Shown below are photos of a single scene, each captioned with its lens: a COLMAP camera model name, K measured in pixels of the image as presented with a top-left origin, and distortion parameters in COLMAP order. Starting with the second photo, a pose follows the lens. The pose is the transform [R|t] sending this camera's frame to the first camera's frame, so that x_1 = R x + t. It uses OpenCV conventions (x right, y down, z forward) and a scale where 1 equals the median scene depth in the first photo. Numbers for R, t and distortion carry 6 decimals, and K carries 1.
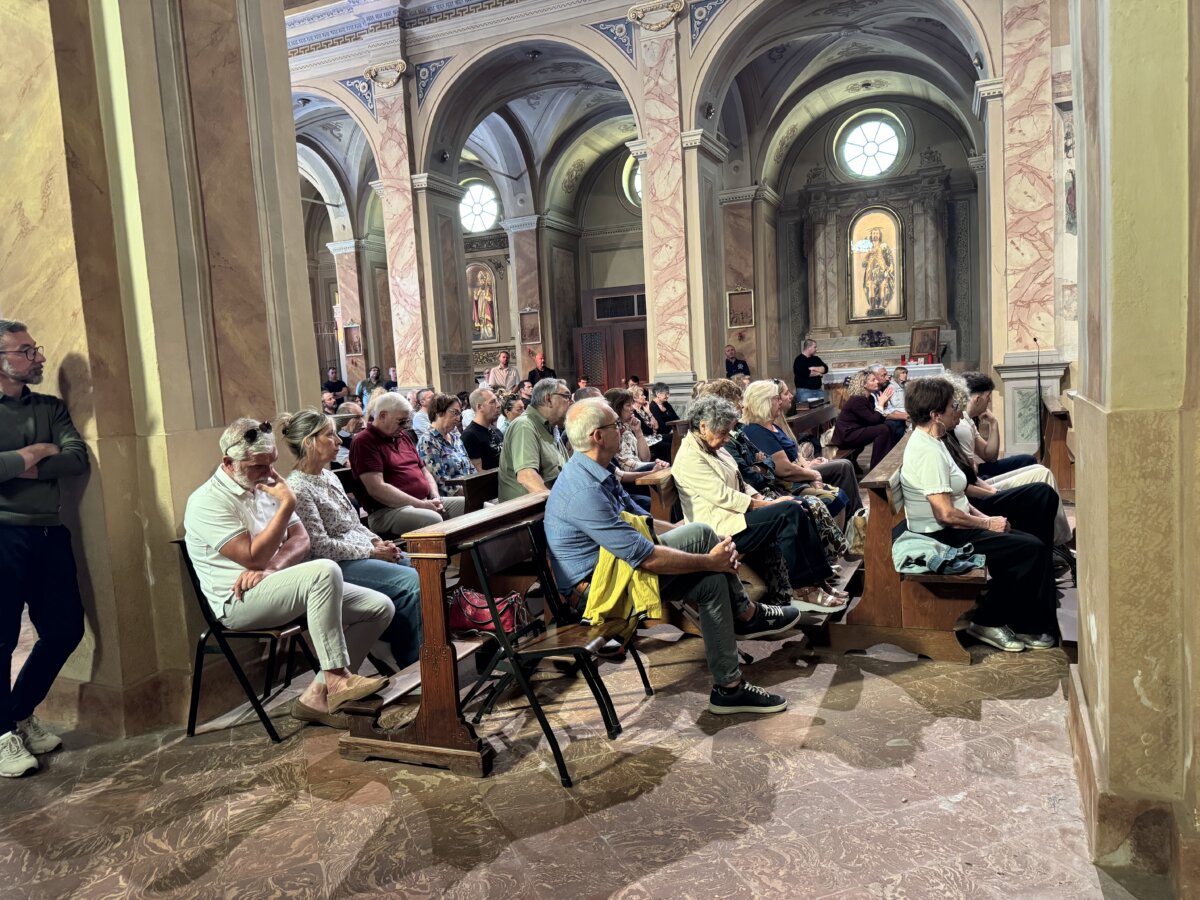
lens RADIAL K [[849.0, 0, 601.2], [0, 849.0, 451.5], [0, 0, 1]] dist [-0.009011, -0.004110]
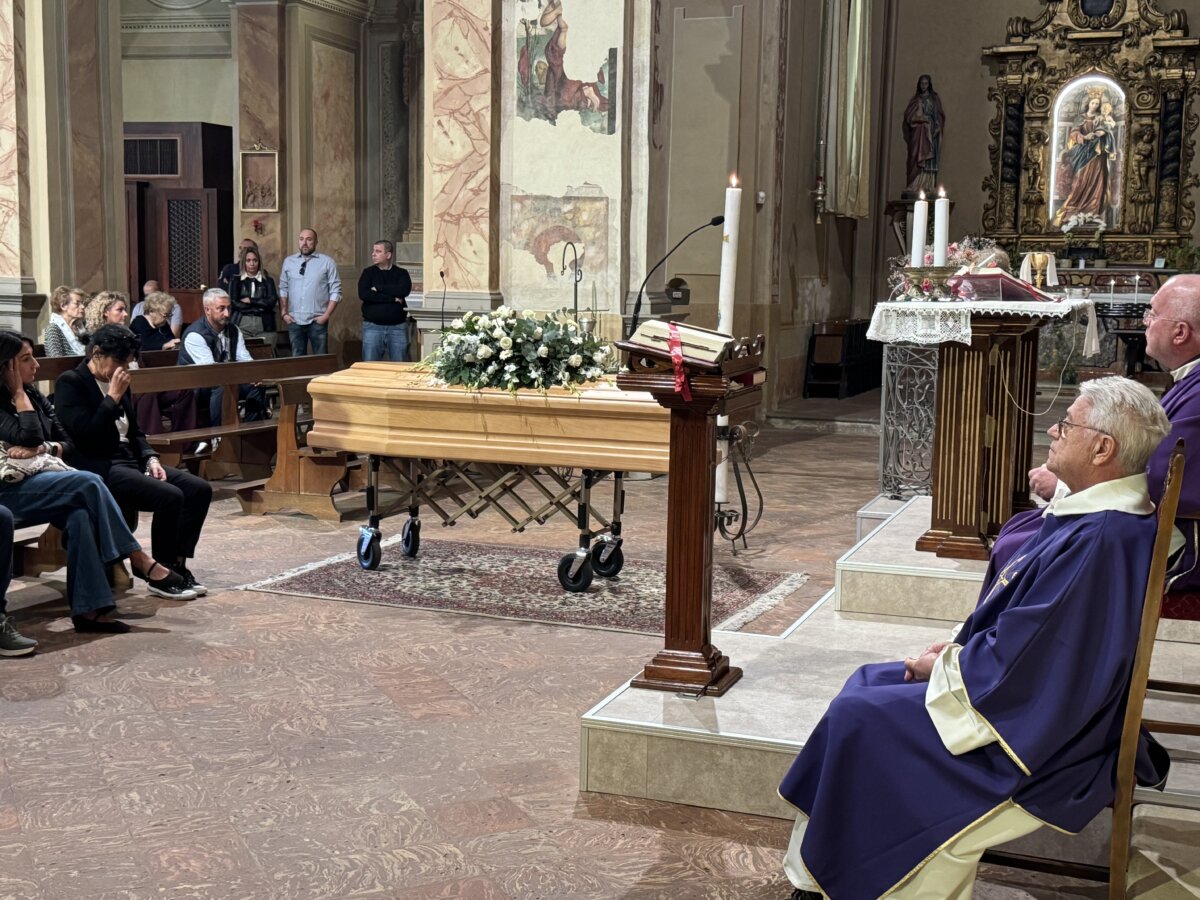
lens RADIAL K [[1575.7, 0, 600.3], [0, 1575.7, 449.7], [0, 0, 1]] dist [0.127263, 0.000000]
pose [[0.996160, 0.075683, 0.044017, 0.576364], [-0.076735, 0.996793, 0.022710, -0.031340], [-0.042157, -0.026000, 0.998773, -0.245431]]
